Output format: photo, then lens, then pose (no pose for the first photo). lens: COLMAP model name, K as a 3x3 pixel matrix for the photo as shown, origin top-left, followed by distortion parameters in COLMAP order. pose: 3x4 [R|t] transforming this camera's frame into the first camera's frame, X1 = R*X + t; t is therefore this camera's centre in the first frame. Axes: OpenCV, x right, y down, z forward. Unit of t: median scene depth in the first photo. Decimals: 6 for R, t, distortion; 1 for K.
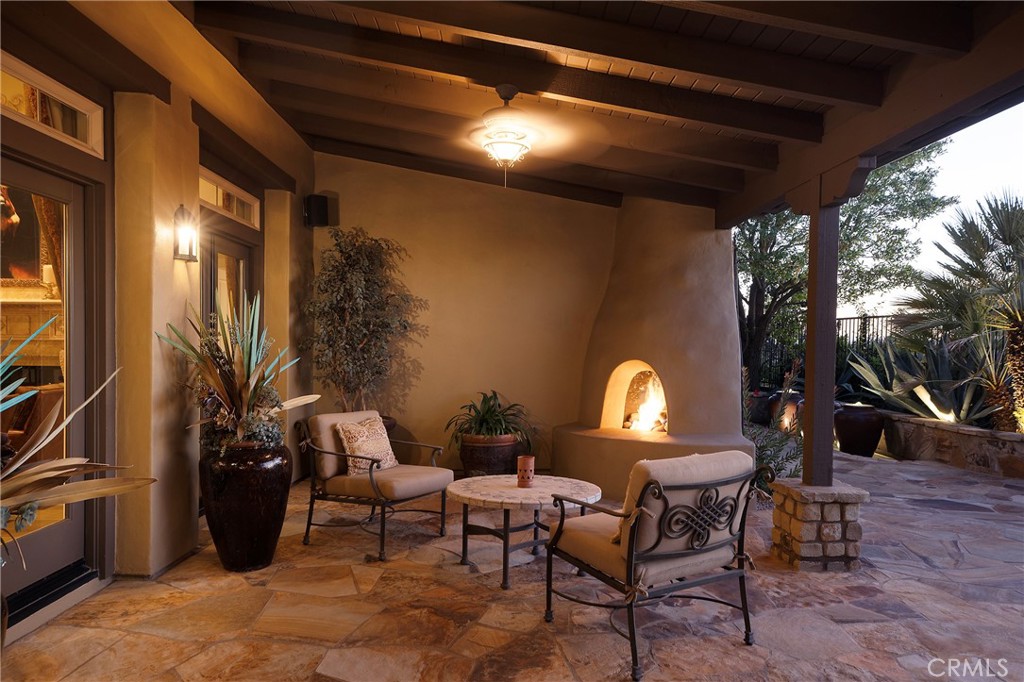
lens RADIAL K [[710.8, 0, 515.1], [0, 710.8, 368.1], [0, 0, 1]] dist [0.016987, 0.001413]
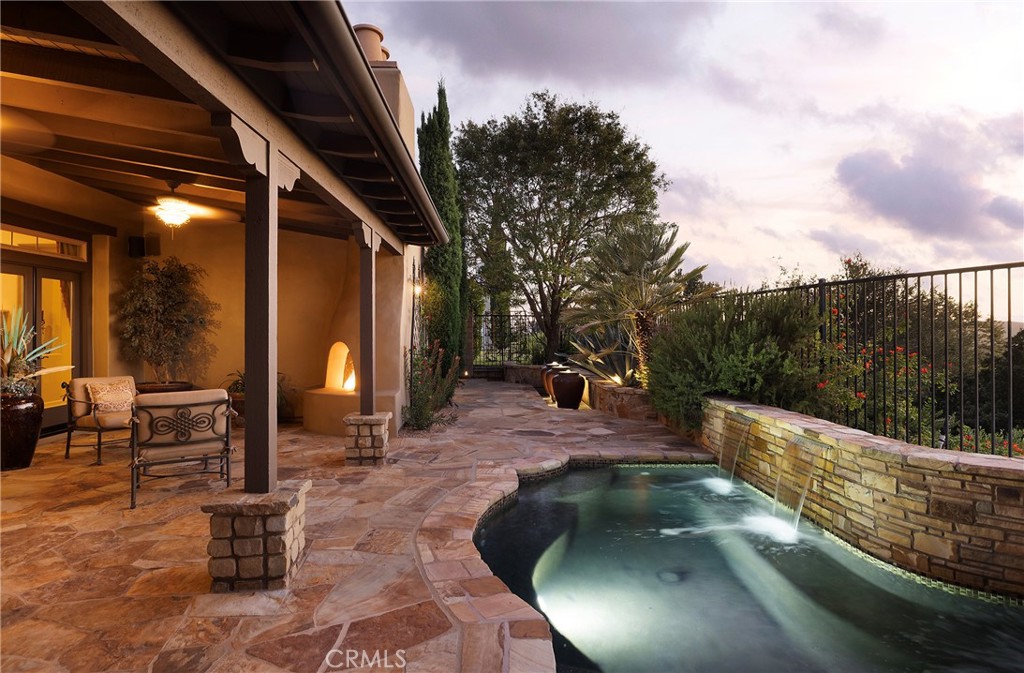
lens RADIAL K [[598.5, 0, 508.0], [0, 598.5, 325.1], [0, 0, 1]] dist [0.002485, -0.001572]
pose [[0.999808, -0.014313, 0.013403, 0.704101], [0.014868, 0.998998, -0.042212, 0.016176], [-0.012785, 0.042403, 0.999019, -0.395561]]
